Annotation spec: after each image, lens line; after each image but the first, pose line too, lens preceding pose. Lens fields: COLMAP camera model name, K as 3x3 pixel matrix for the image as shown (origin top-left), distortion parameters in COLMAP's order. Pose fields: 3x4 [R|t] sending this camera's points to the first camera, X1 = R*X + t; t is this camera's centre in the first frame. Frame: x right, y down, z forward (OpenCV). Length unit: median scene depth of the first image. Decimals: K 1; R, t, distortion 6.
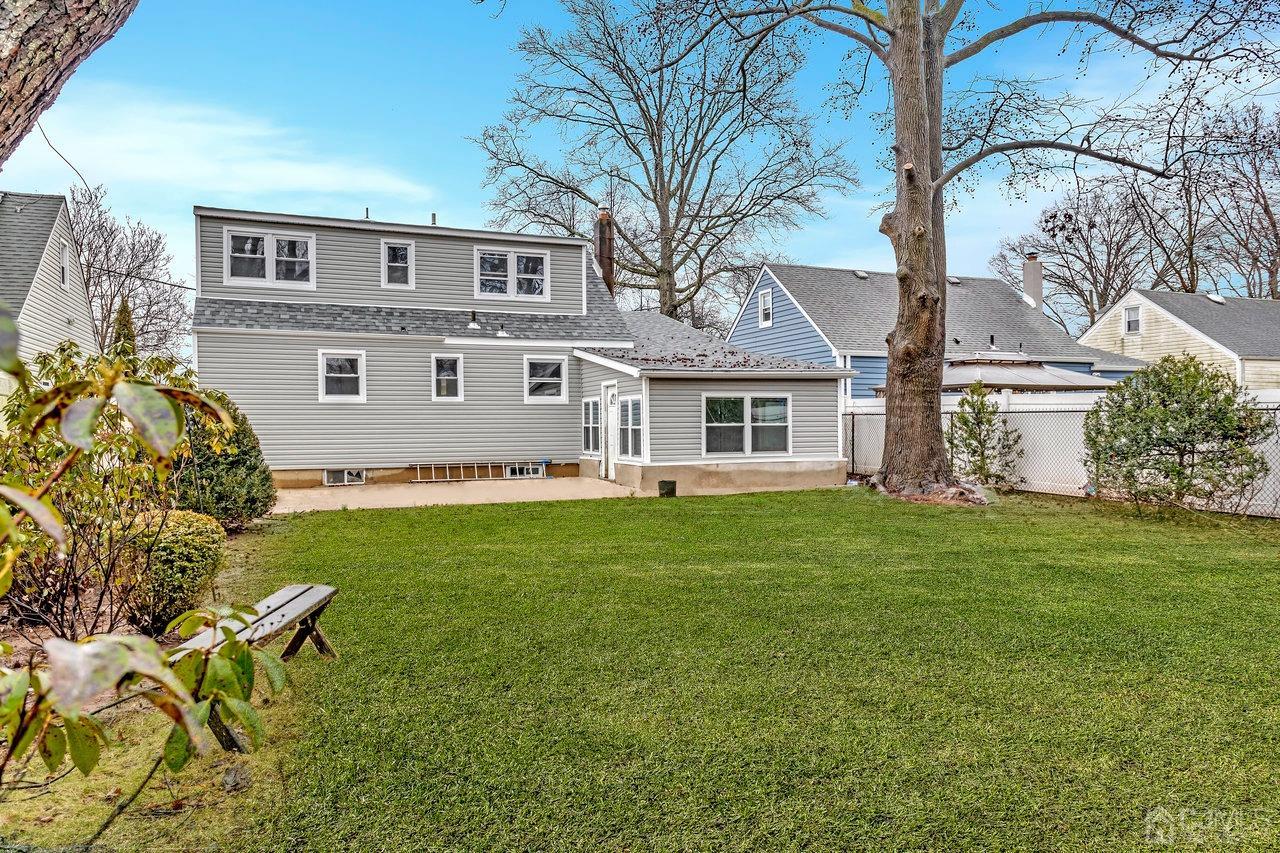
lens RADIAL K [[802.1, 0, 594.3], [0, 802.1, 394.5], [0, 0, 1]] dist [-0.005599, -0.000555]
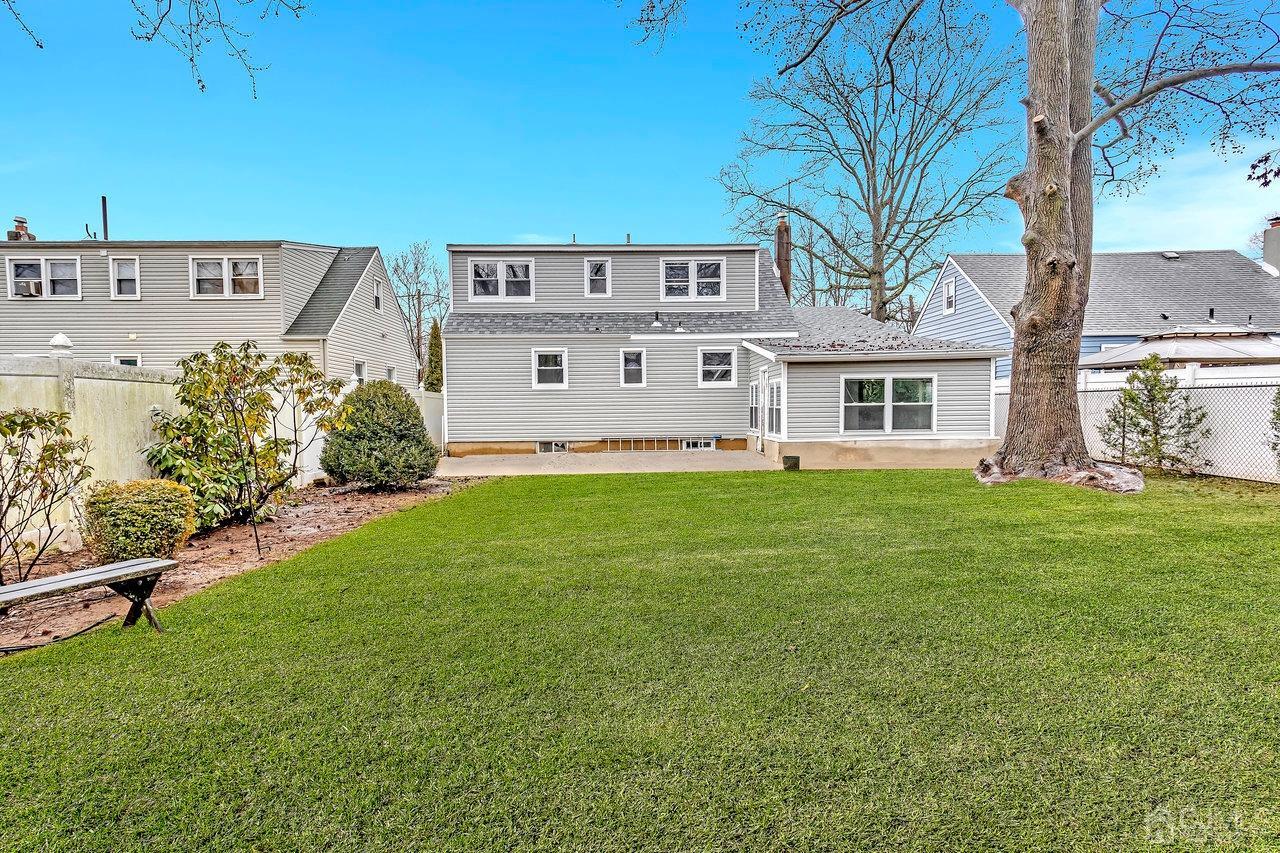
lens RADIAL K [[608.3, 0, 638.8], [0, 608.3, 417.5], [0, 0, 1]] dist [0.002990, 0.001002]
pose [[0.945466, -0.000578, -0.325719, 0.130149], [0.018668, 0.998451, 0.052417, 0.006543], [0.325184, -0.055639, 0.944012, 0.124101]]
